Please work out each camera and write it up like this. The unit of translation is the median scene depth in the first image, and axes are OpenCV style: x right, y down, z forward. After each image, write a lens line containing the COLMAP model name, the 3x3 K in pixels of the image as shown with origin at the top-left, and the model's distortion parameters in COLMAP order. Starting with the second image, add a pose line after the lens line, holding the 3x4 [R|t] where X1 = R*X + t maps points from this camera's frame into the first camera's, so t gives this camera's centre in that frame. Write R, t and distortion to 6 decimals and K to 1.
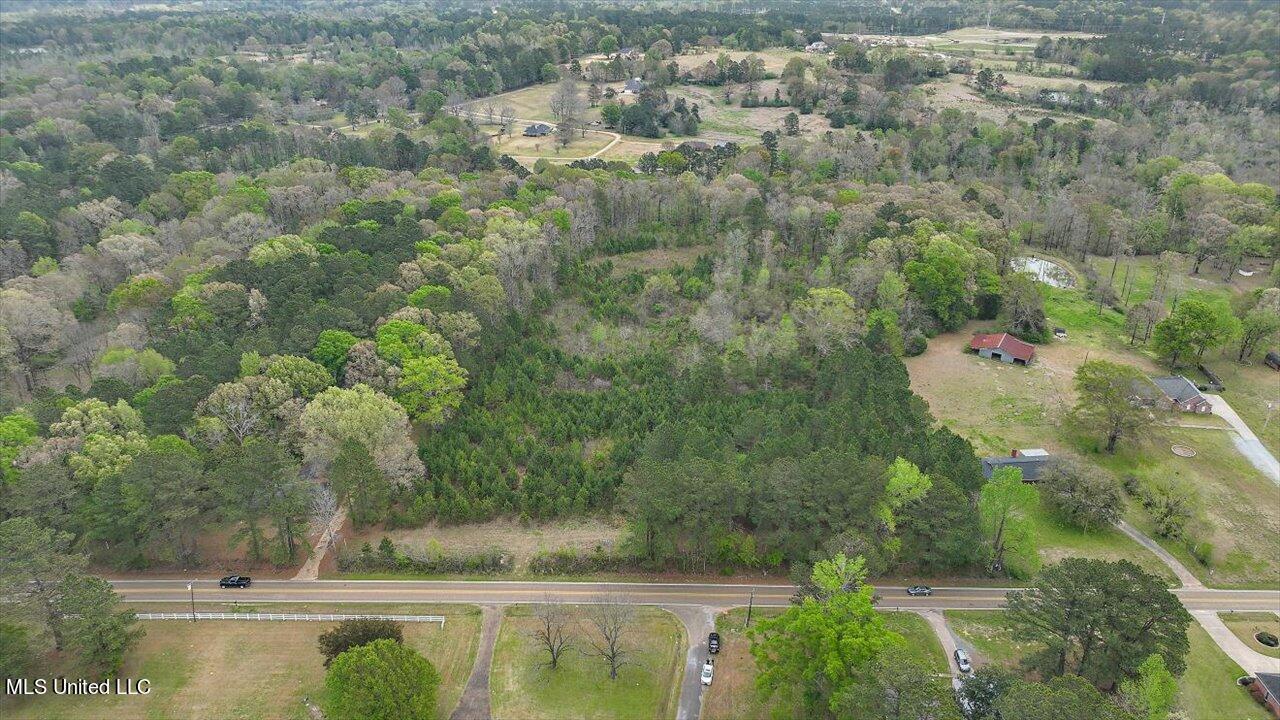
lens RADIAL K [[900.0, 0, 641.3], [0, 900.0, 355.4], [0, 0, 1]] dist [-0.006553, 0.023117]
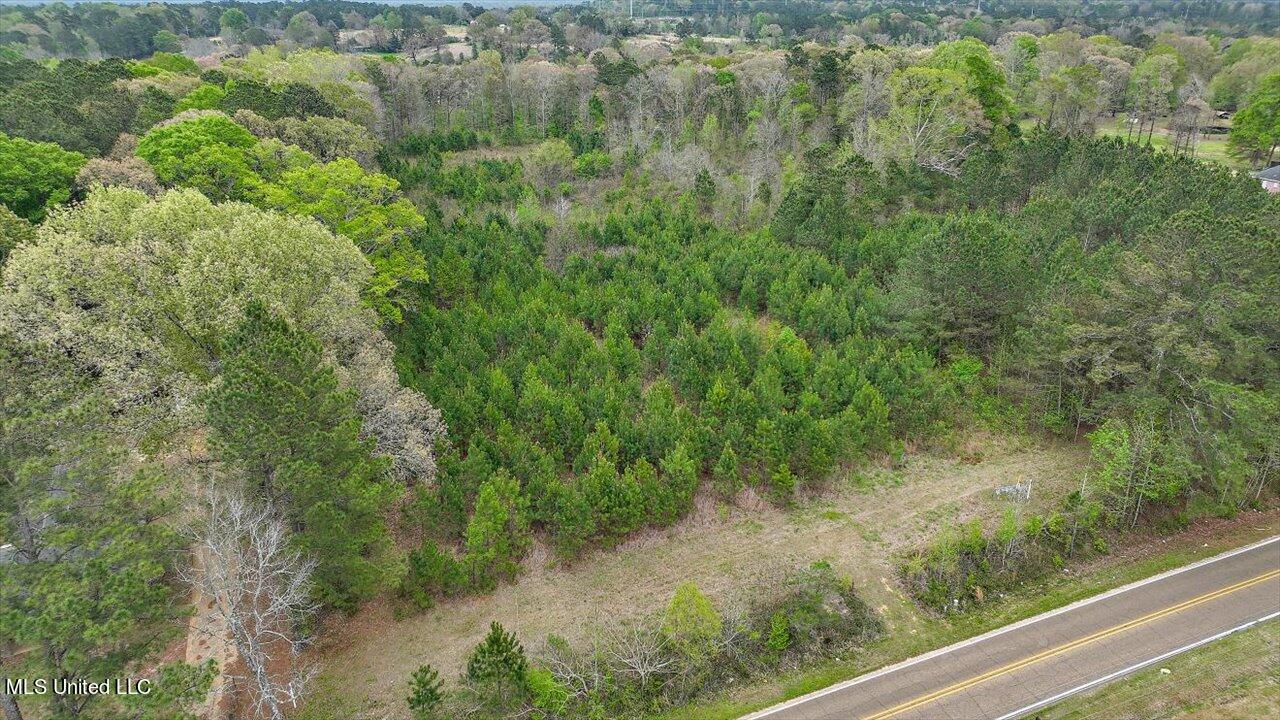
lens RADIAL K [[900.0, 0, 642.4], [0, 900.0, 360.3], [0, 0, 1]] dist [-0.006553, 0.023117]
pose [[0.910366, -0.157759, 0.382552, -0.088468], [0.172003, 0.985092, -0.003082, 0.035068], [-0.376362, 0.068606, 0.923929, 0.194062]]
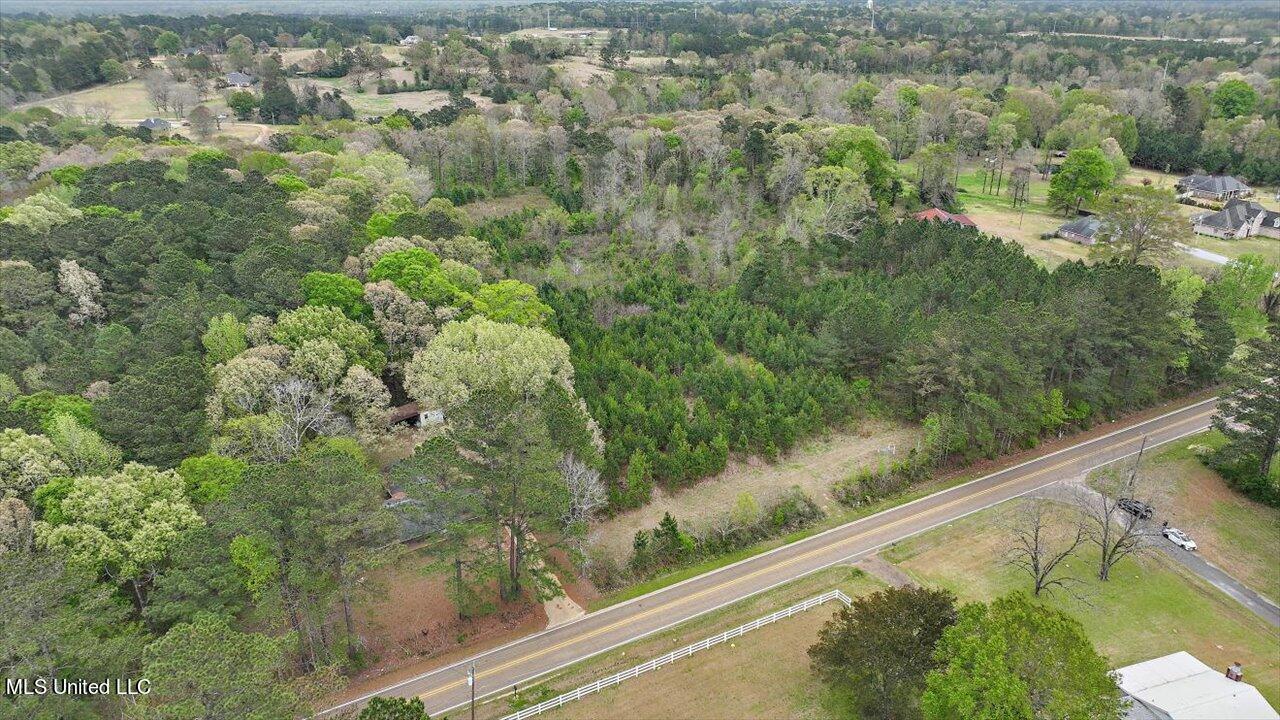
lens RADIAL K [[900.0, 0, 640.8], [0, 900.0, 359.2], [0, 0, 1]] dist [-0.006553, 0.023117]
pose [[0.865068, -0.190362, 0.464133, -0.151020], [0.203960, 0.978748, 0.021280, 0.021065], [-0.458320, 0.076256, 0.885510, 0.118148]]
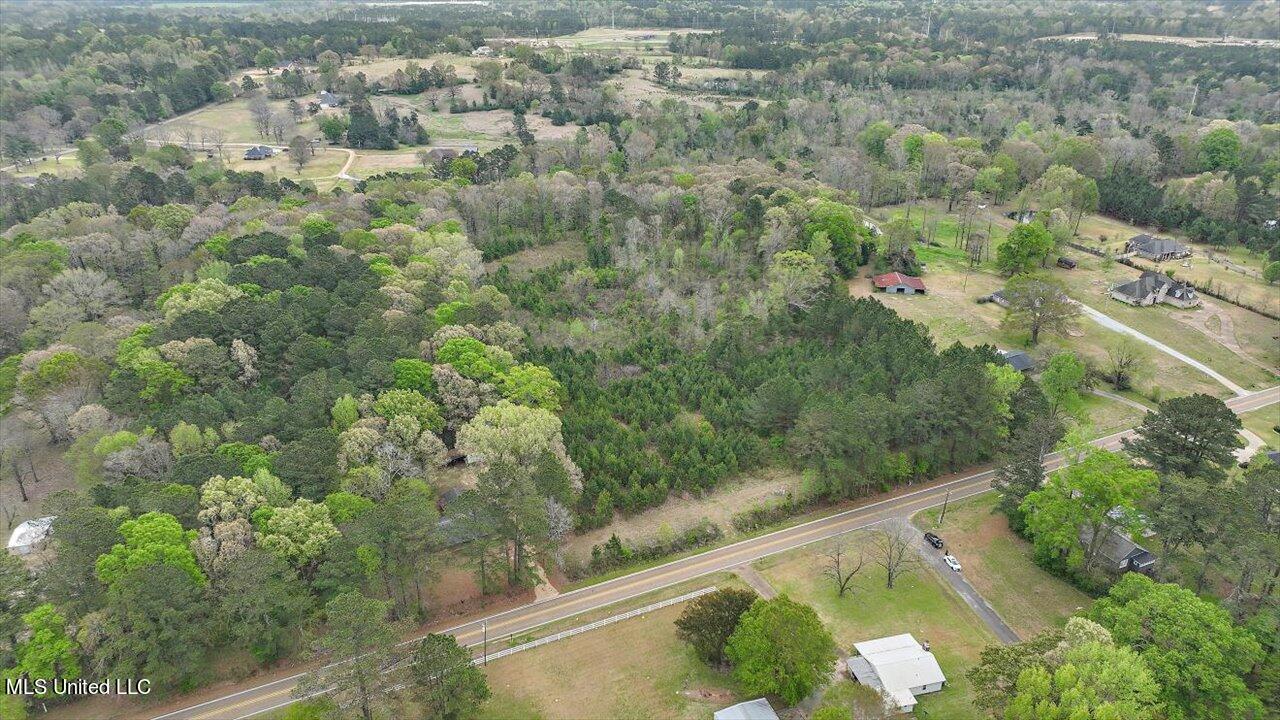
lens RADIAL K [[900.0, 0, 640.6], [0, 900.0, 357.4], [0, 0, 1]] dist [-0.006553, 0.023117]
pose [[0.901160, -0.179004, 0.394801, -0.163958], [0.180798, 0.982967, 0.032998, -0.005496], [-0.393983, 0.041642, 0.918174, 0.014931]]
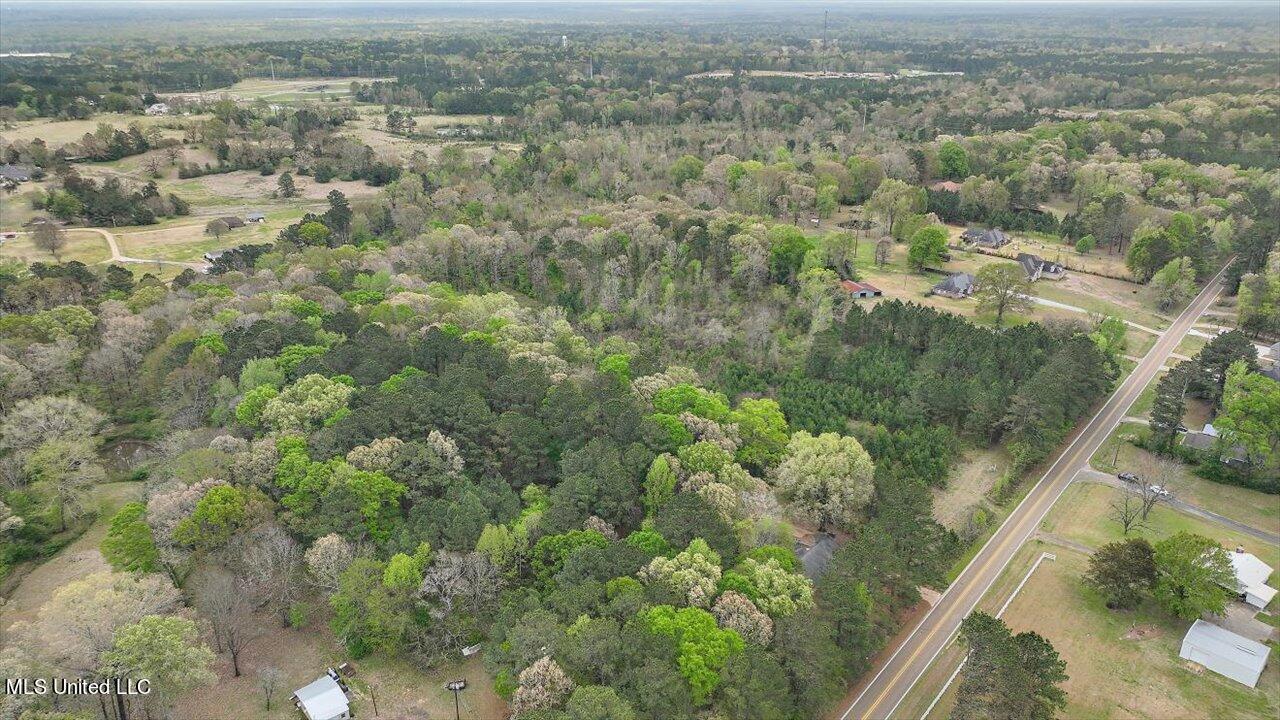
lens RADIAL K [[900.0, 0, 640.6], [0, 900.0, 360.0], [0, 0, 1]] dist [-0.006553, 0.023117]
pose [[0.633709, -0.286484, 0.718568, -0.330671], [0.319120, 0.942989, 0.094524, -0.057262], [-0.704681, 0.169409, 0.689003, 0.127150]]
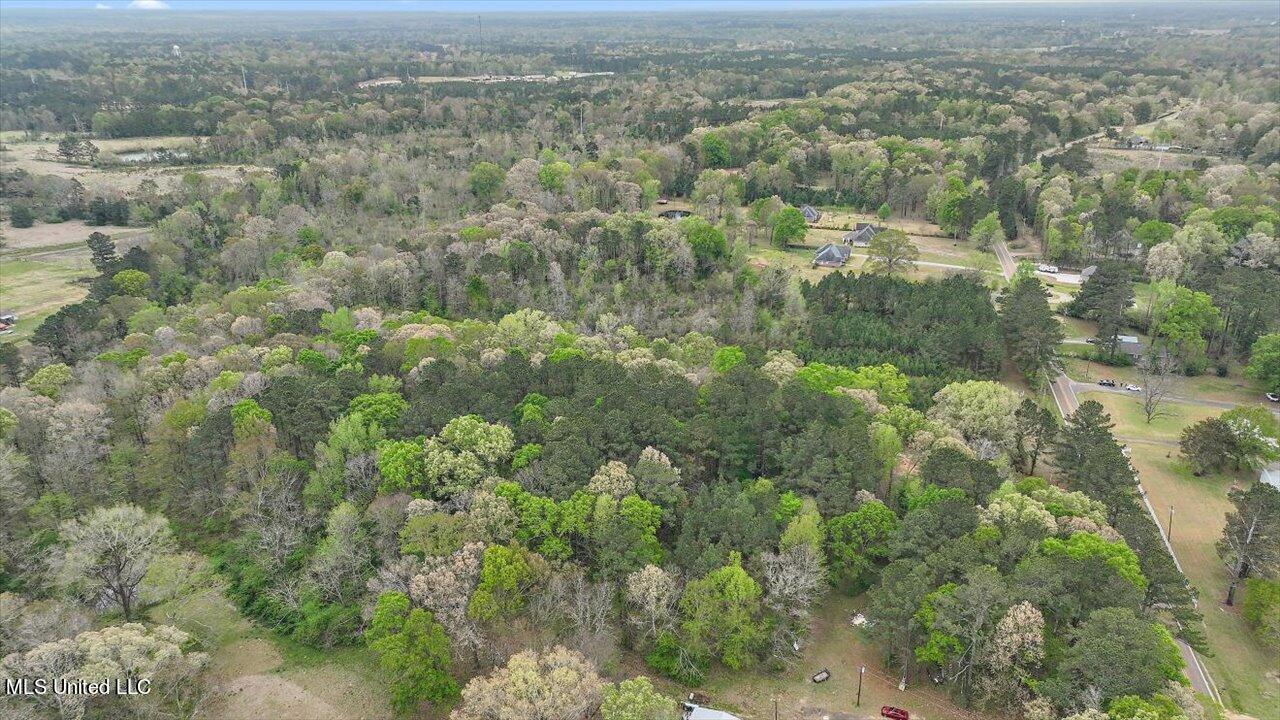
lens RADIAL K [[900.0, 0, 639.2], [0, 900.0, 357.9], [0, 0, 1]] dist [-0.006553, 0.023117]
pose [[0.257738, -0.353139, 0.899369, -0.417174], [0.402127, 0.885577, 0.232483, -0.122596], [-0.878559, 0.301741, 0.370253, 0.273004]]
